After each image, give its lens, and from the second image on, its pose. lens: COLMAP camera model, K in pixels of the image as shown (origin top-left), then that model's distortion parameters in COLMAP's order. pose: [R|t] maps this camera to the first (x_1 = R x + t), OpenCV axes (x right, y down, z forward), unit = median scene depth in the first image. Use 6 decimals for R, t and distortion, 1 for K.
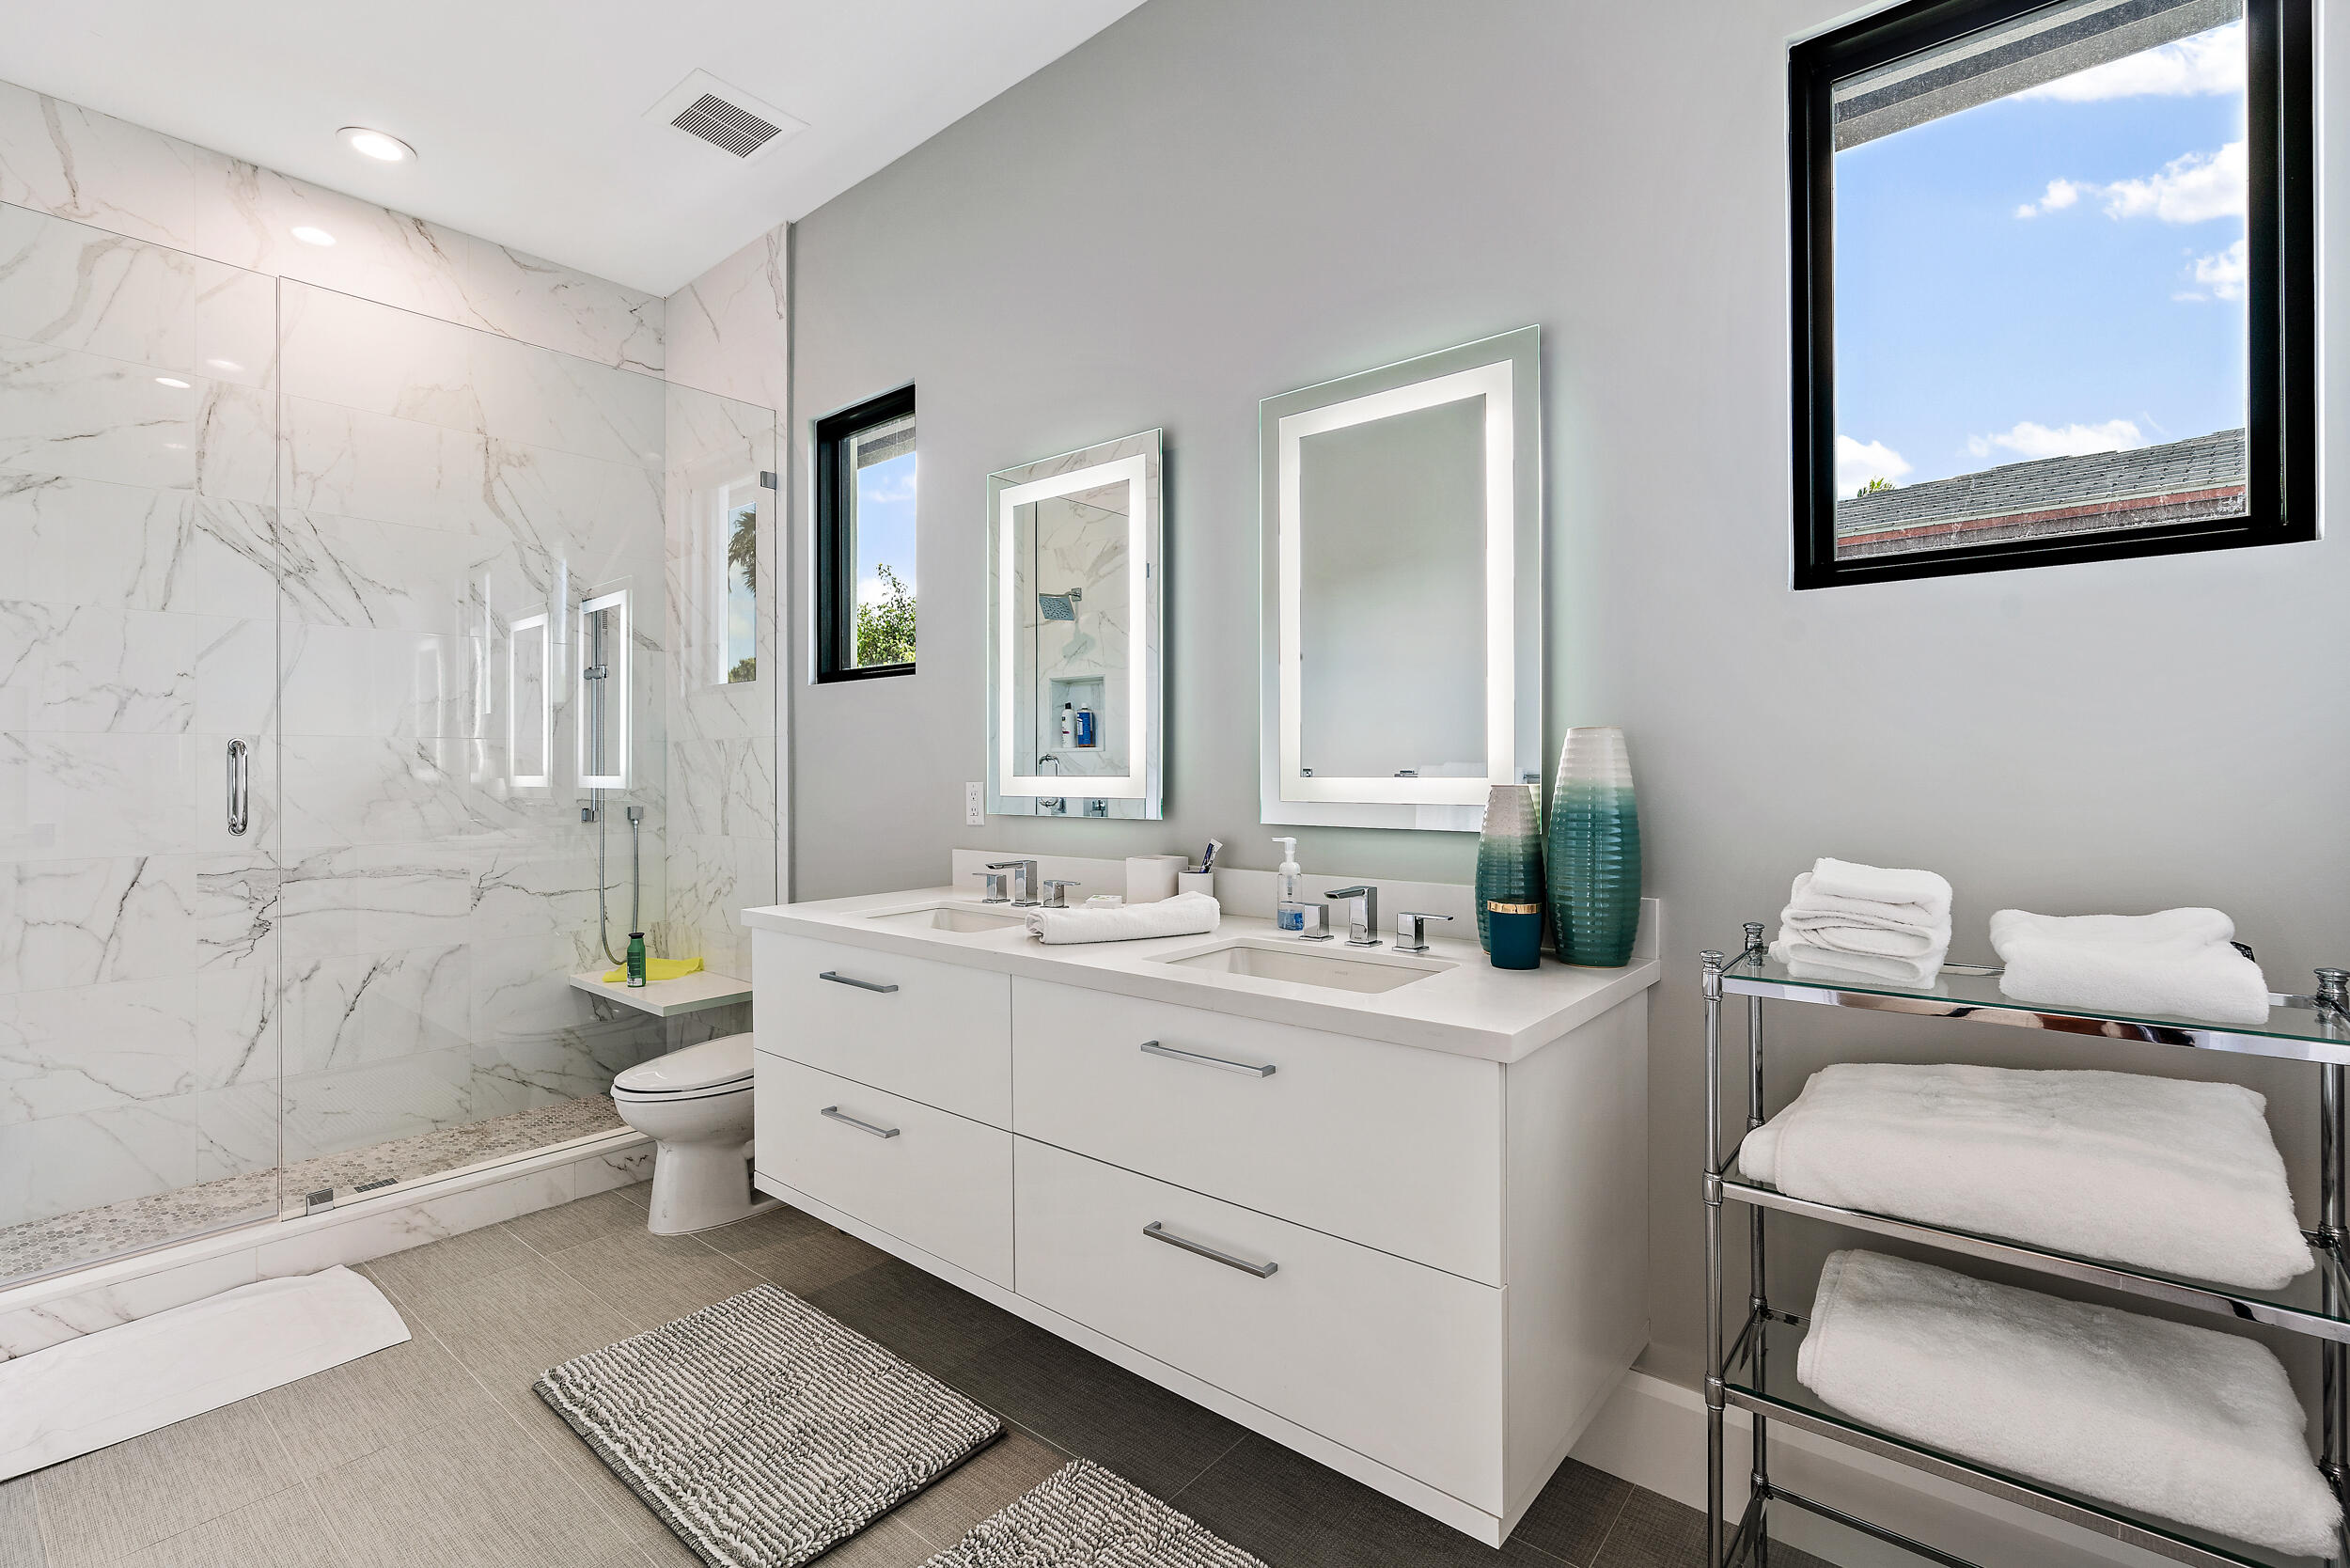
lens RADIAL K [[1056.2, 0, 1179.0], [0, 1056.2, 784.7], [0, 0, 1]] dist [-0.002295, 0.000840]
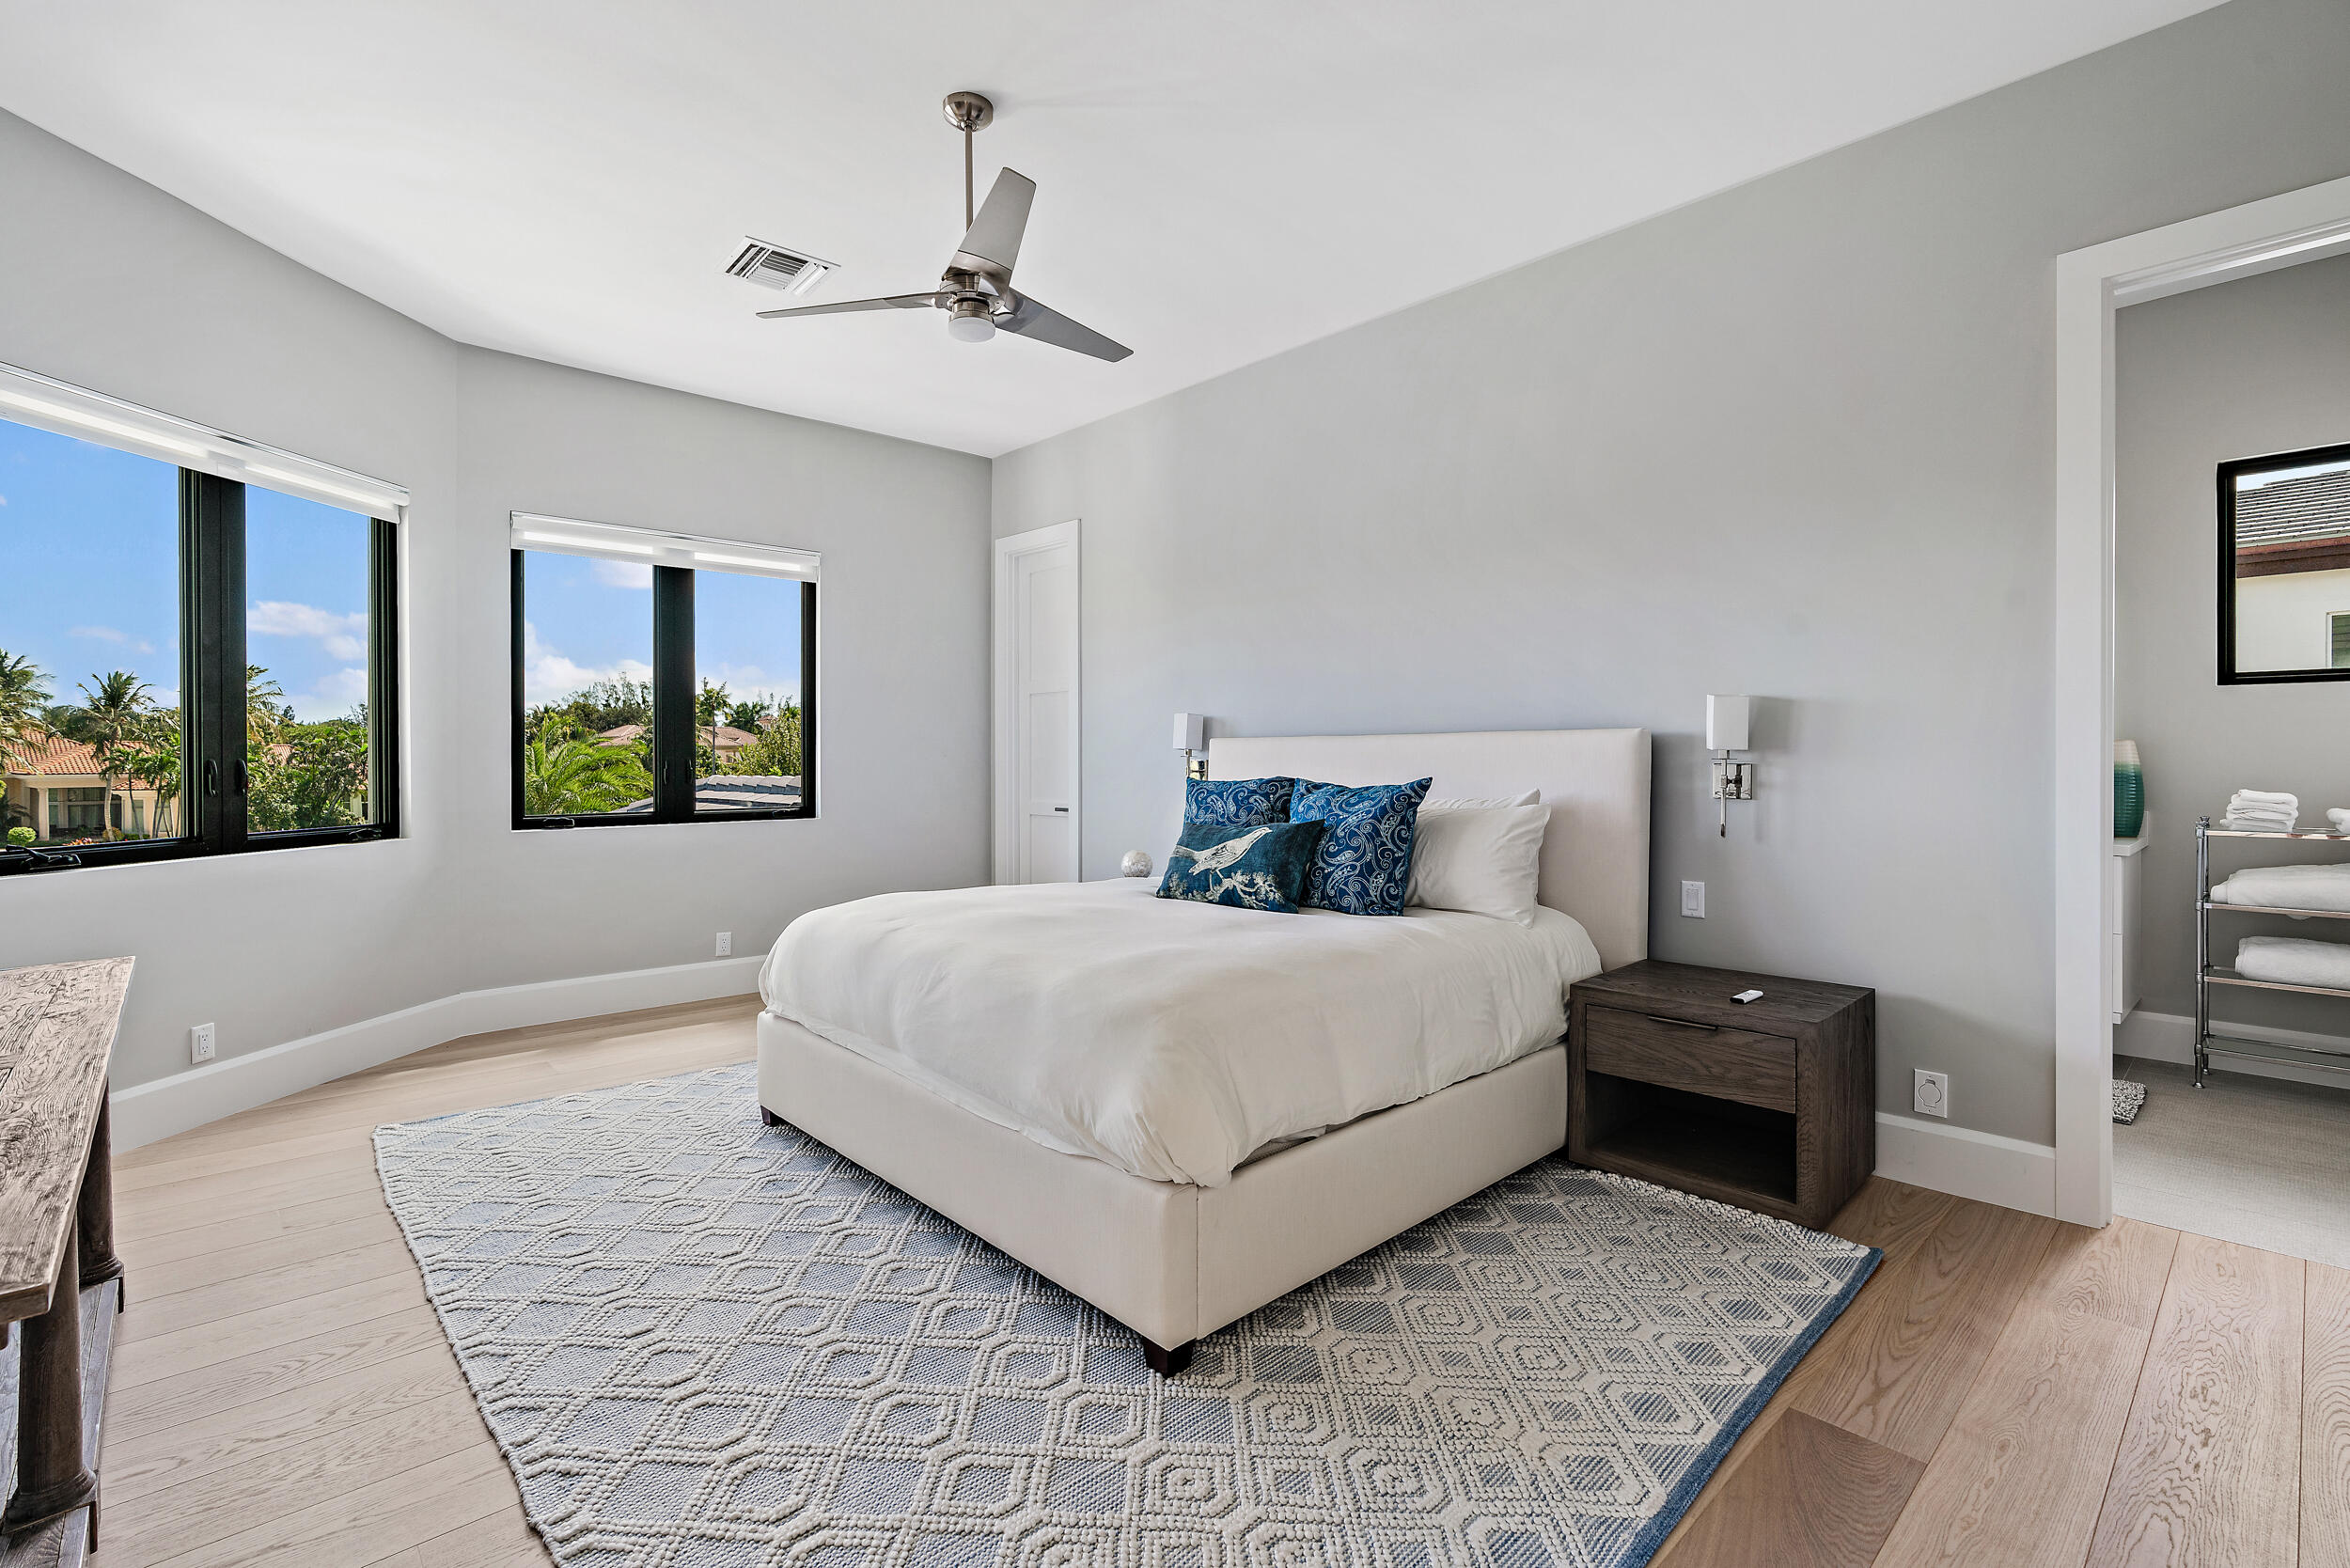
lens RADIAL K [[1056.2, 0, 1165.9], [0, 1056.2, 772.3], [0, 0, 1]] dist [-0.002295, 0.000840]
pose [[0.990319, -0.006970, -0.138633, -1.782982], [0.007367, 0.999970, 0.002351, -0.002457], [0.138613, -0.003350, 0.990341, -2.109785]]
